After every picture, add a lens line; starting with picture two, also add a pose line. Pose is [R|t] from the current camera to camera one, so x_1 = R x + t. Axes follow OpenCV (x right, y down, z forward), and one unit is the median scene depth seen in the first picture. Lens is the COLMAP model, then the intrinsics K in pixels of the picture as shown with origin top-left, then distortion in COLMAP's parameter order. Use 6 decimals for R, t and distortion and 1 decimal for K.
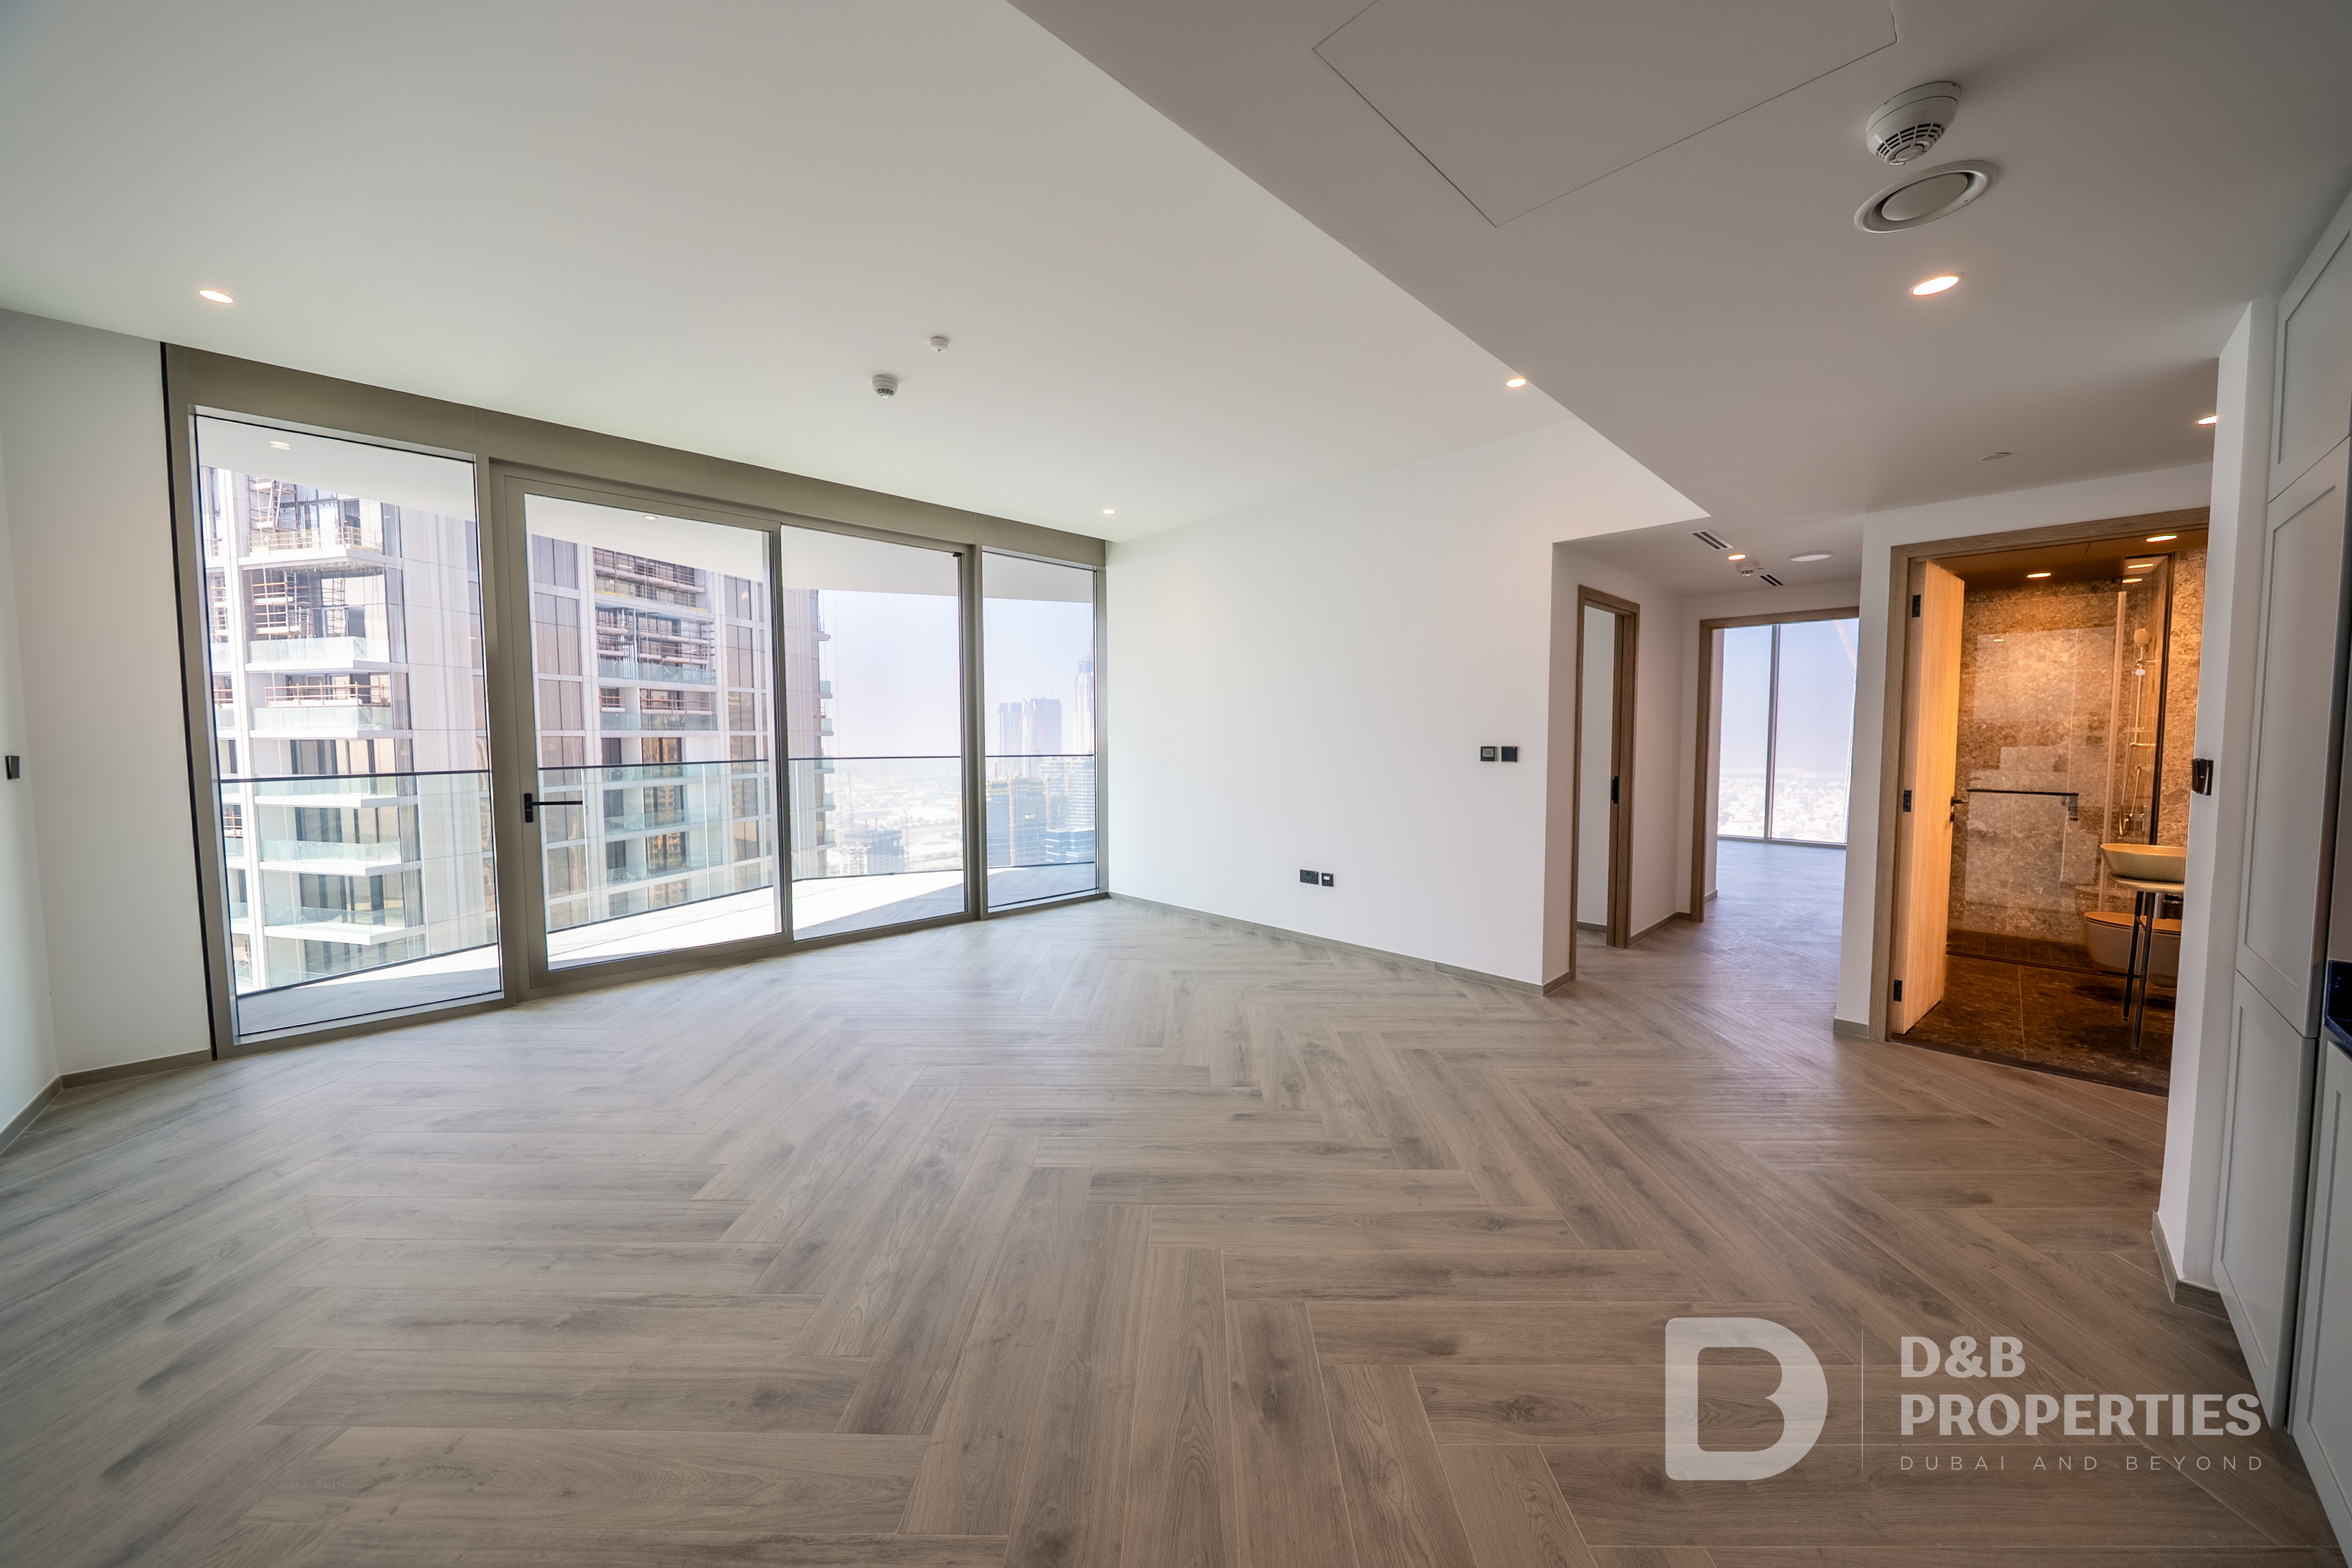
lens RADIAL K [[801.7, 0, 1182.2], [0, 801.7, 780.8], [0, 0, 1]] dist [-0.000931, -0.002867]
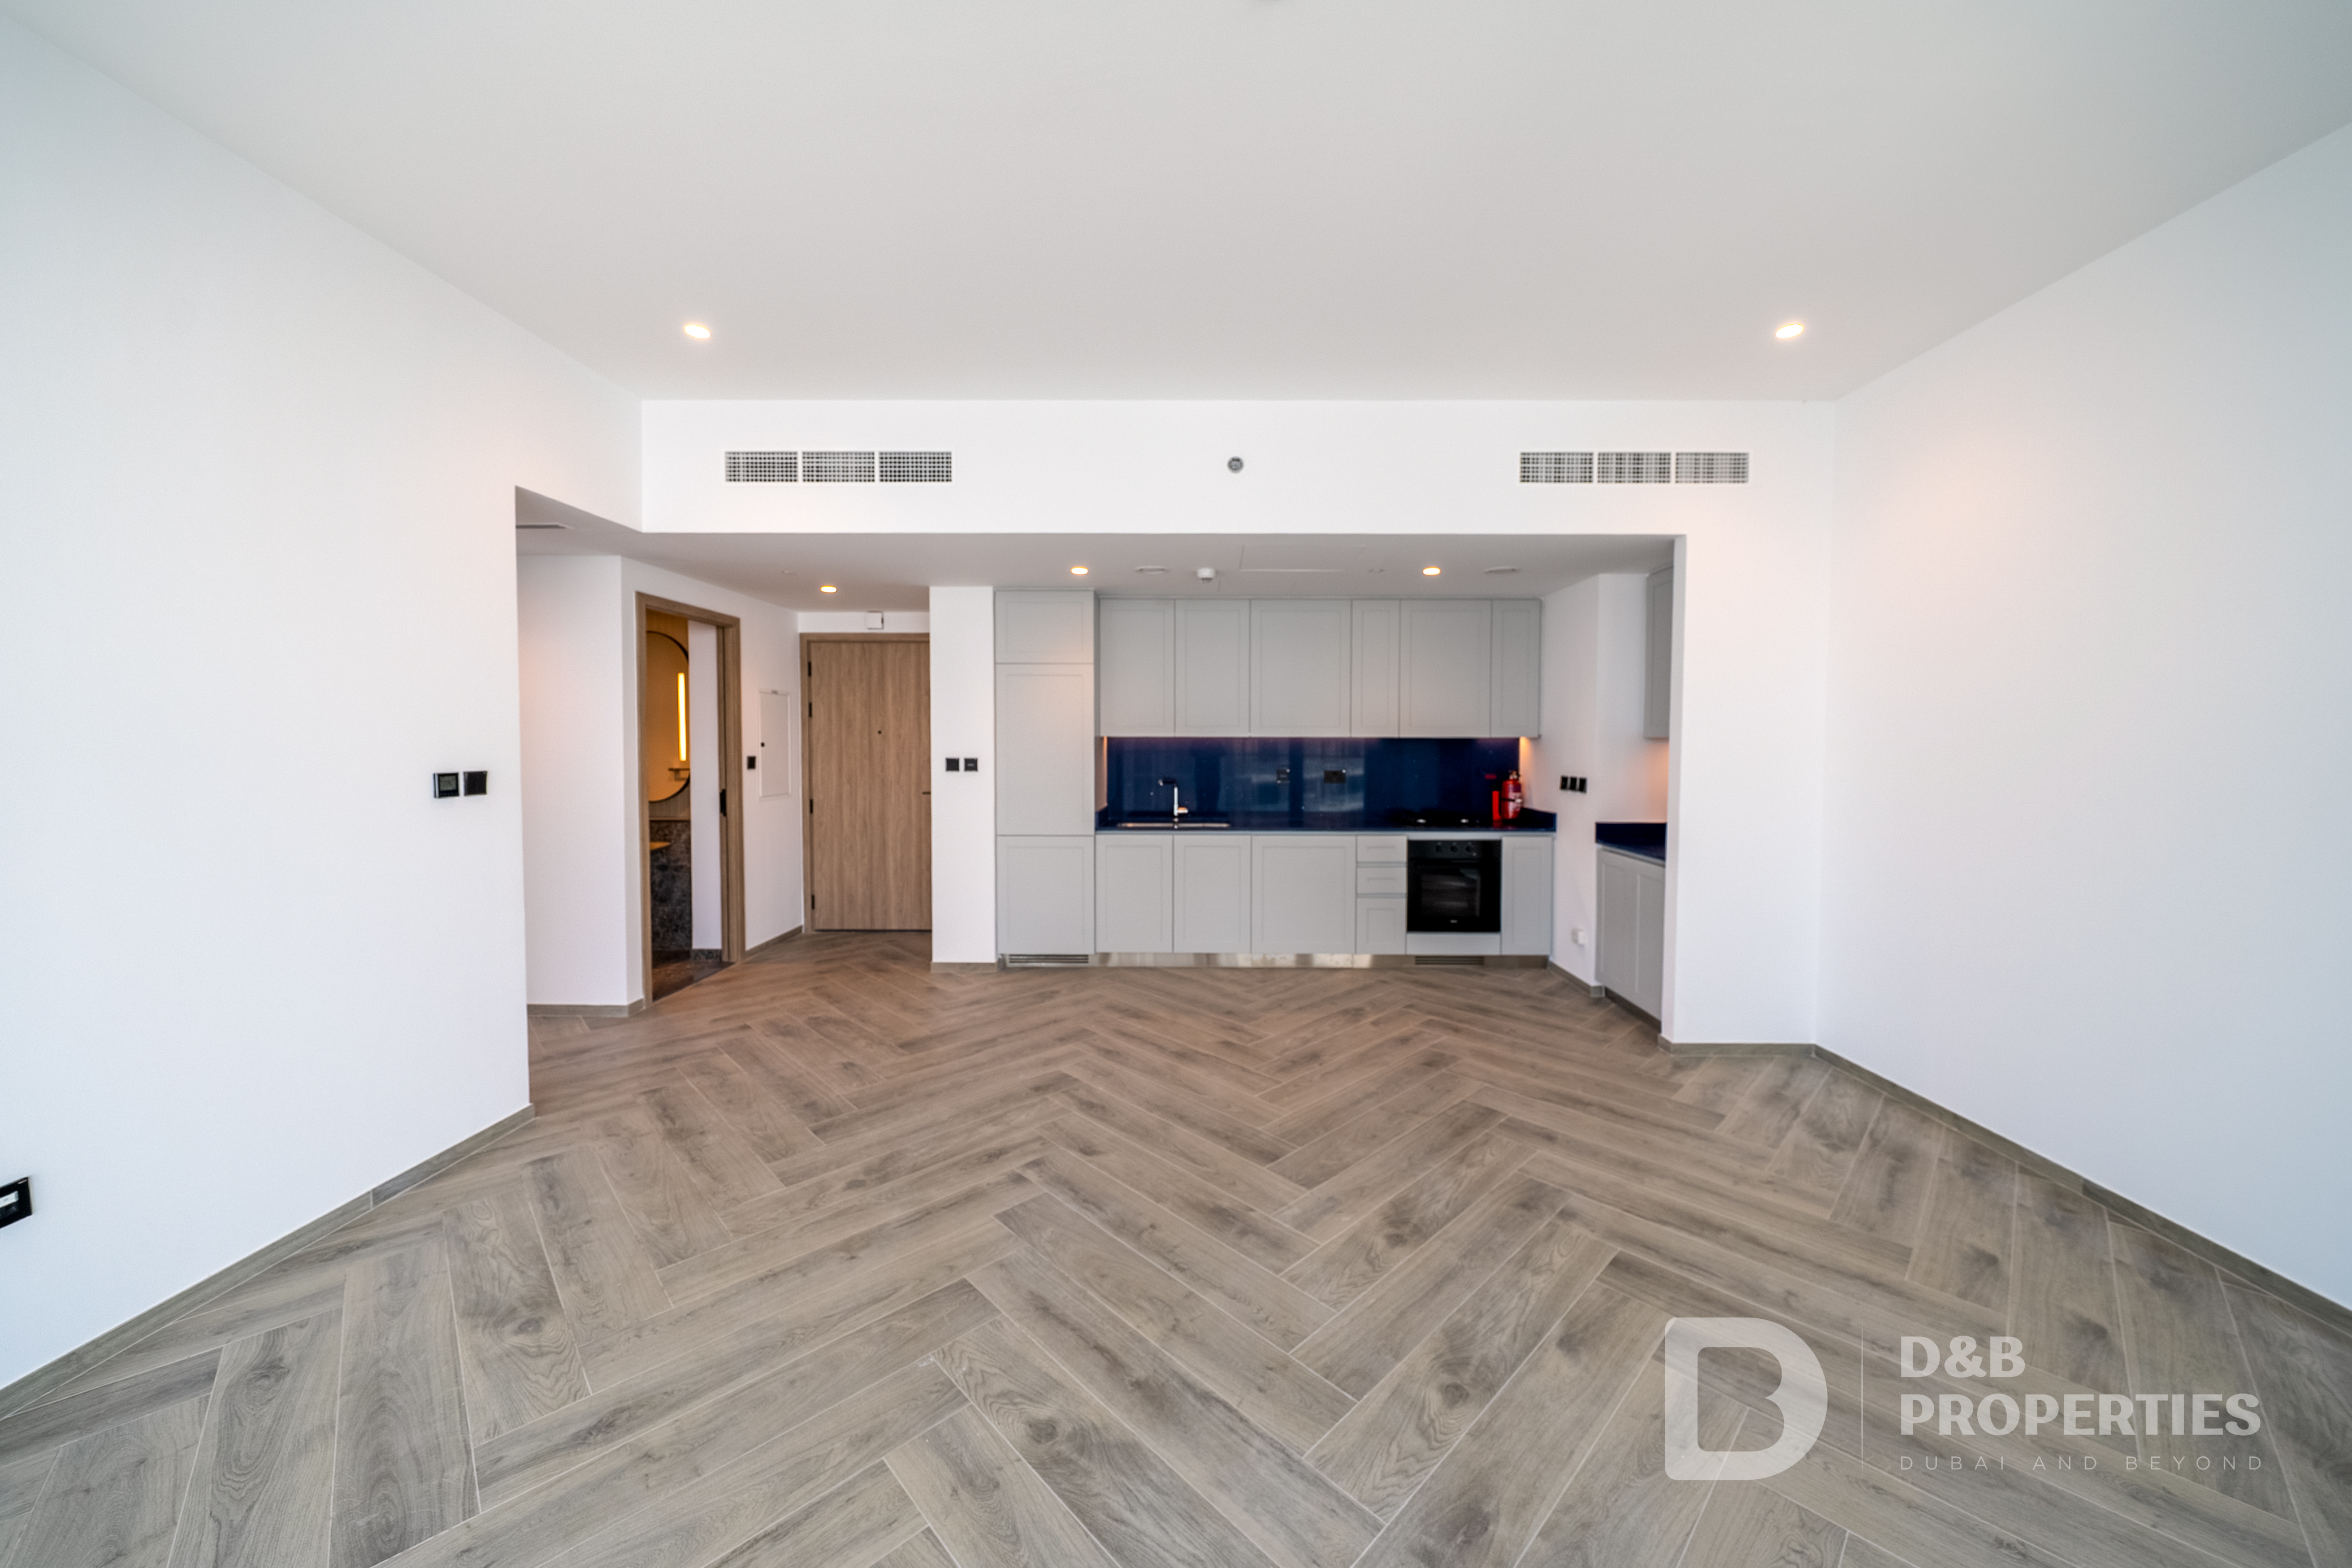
lens RADIAL K [[833.4, 0, 1201.5], [0, 833.4, 769.2], [0, 0, 1]] dist [-0.004743, -0.000137]
pose [[-0.711532, -0.023083, 0.702275, -0.051123], [0.041125, 0.996379, 0.074417, -0.007539], [-0.701450, 0.081831, -0.708006, 0.113620]]
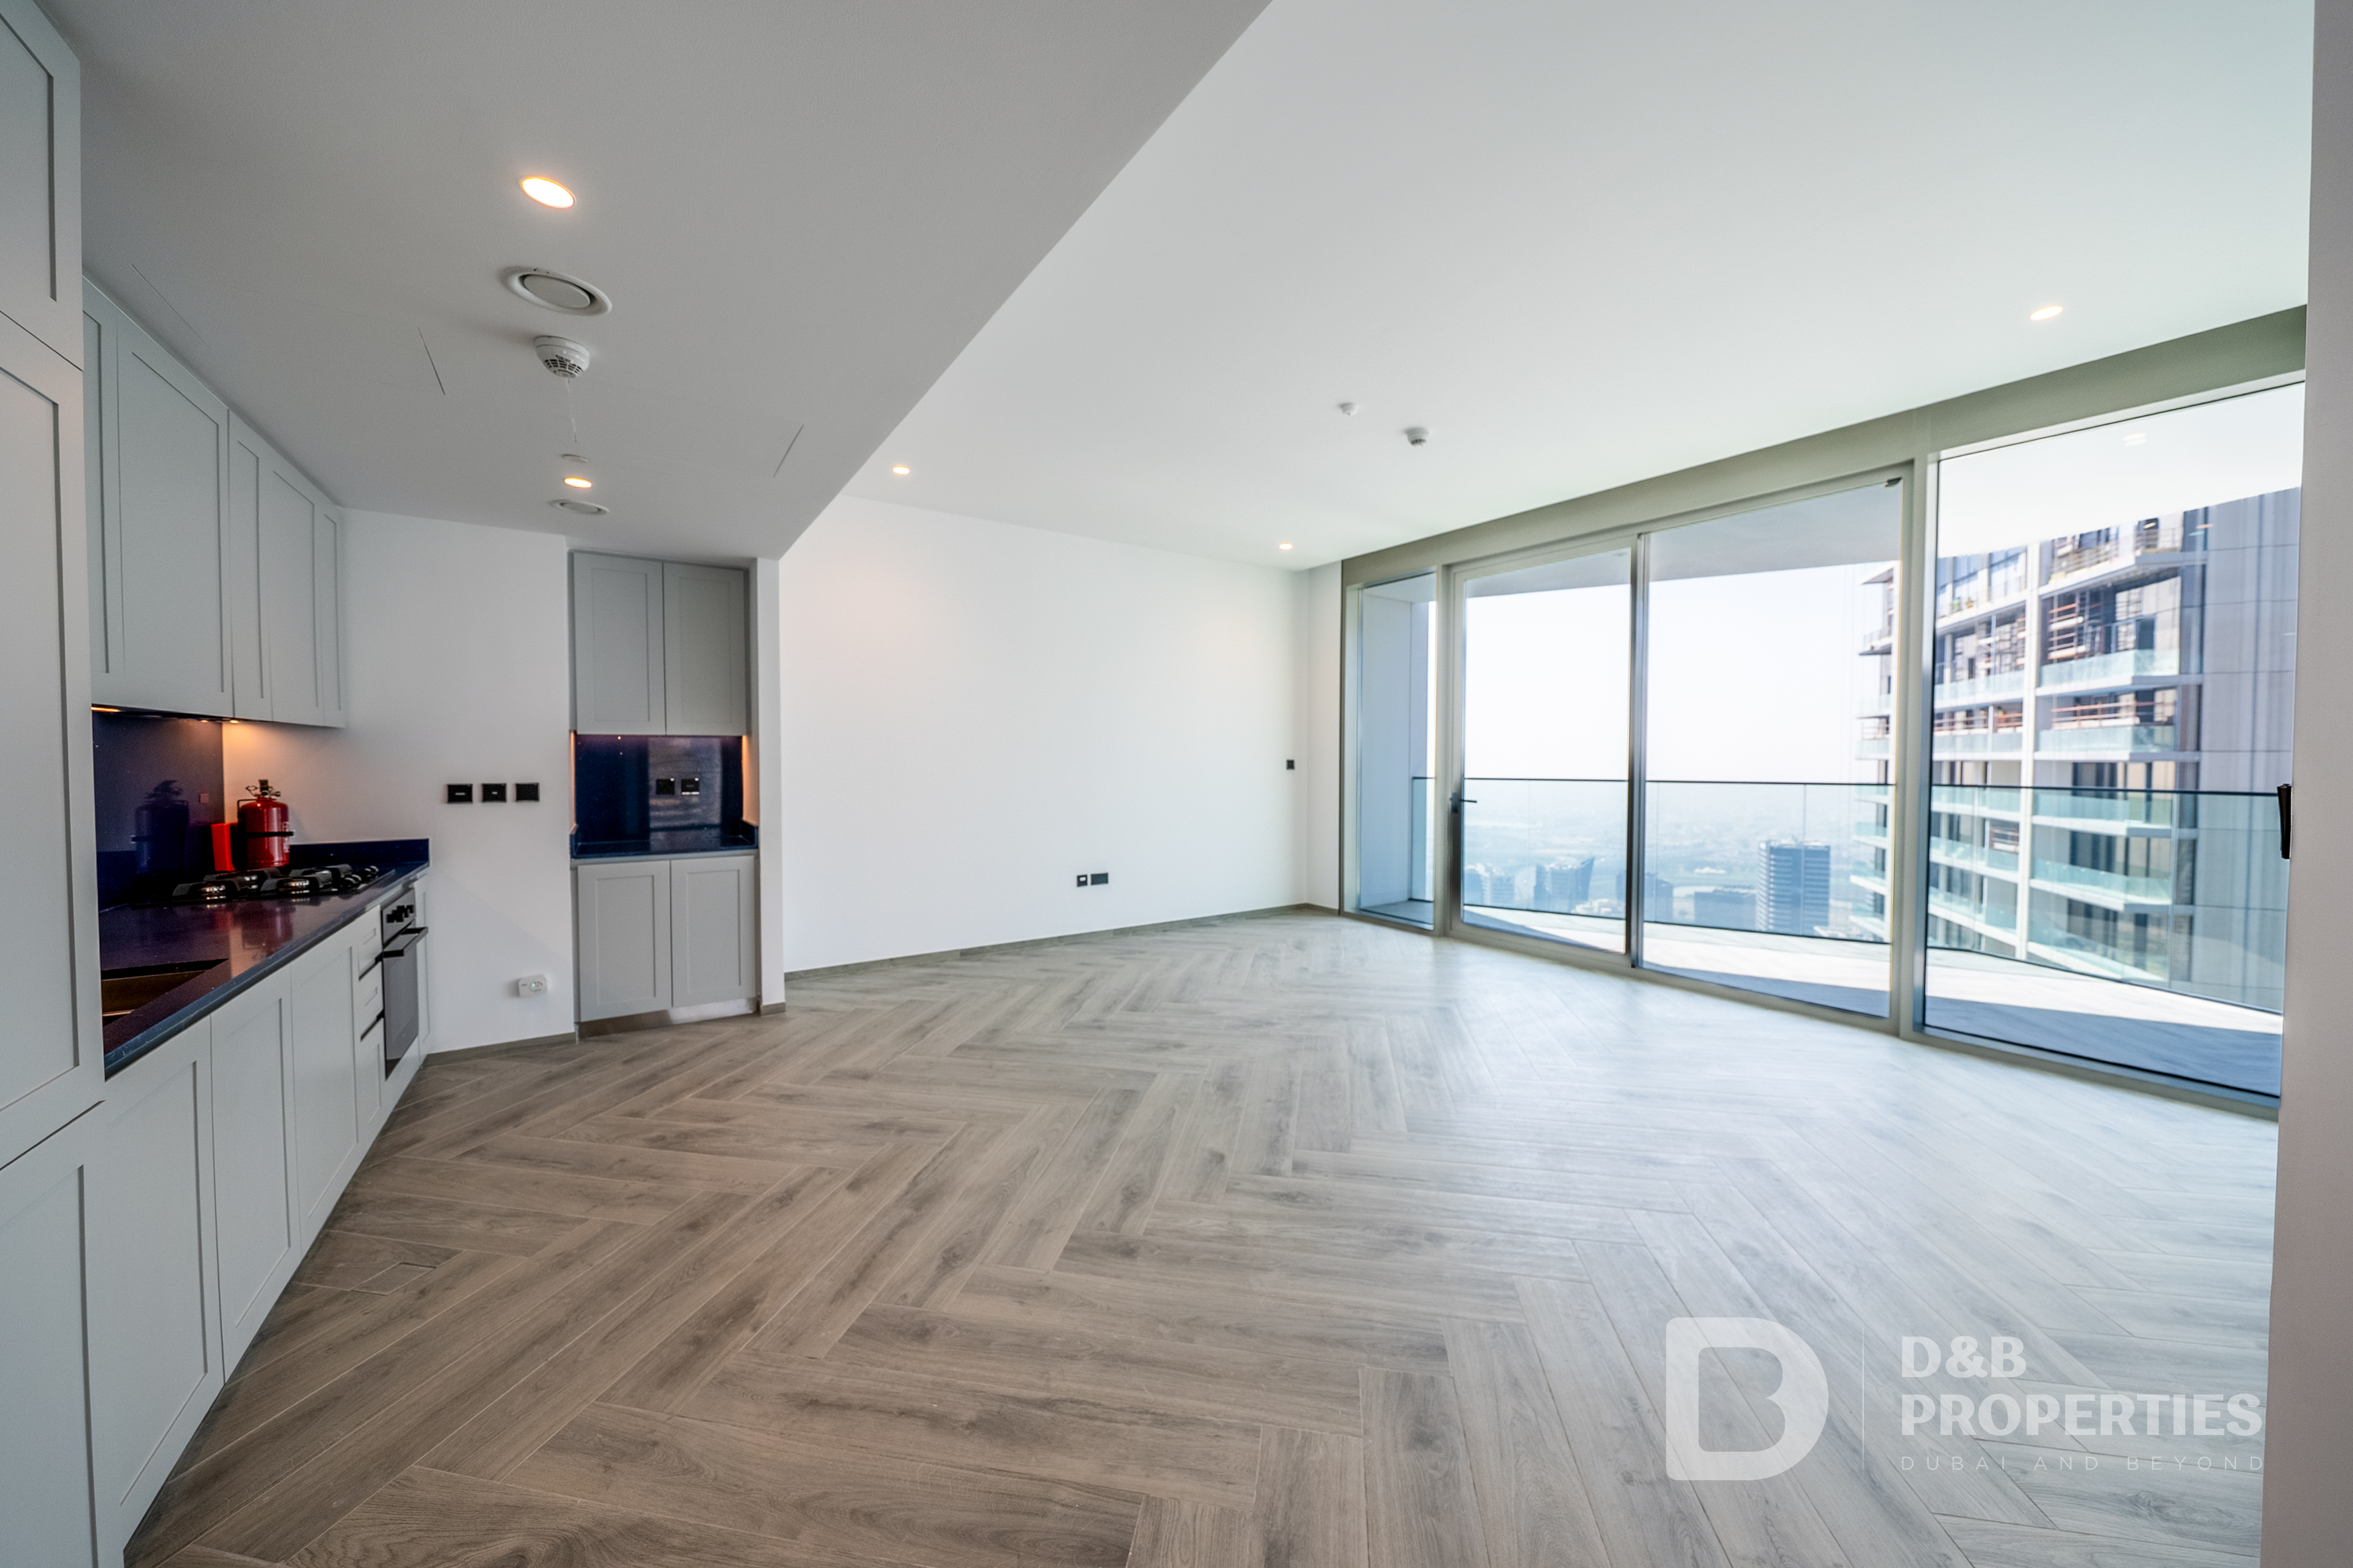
lens RADIAL K [[824.1, 0, 1181.9], [0, 824.1, 778.5], [0, 0, 1]] dist [-0.004770, -0.000162]
pose [[-0.164268, 0.028815, -0.985995, 0.072786], [-0.060458, 0.997400, 0.039221, -0.003797], [0.984561, 0.066054, -0.162099, 0.078398]]
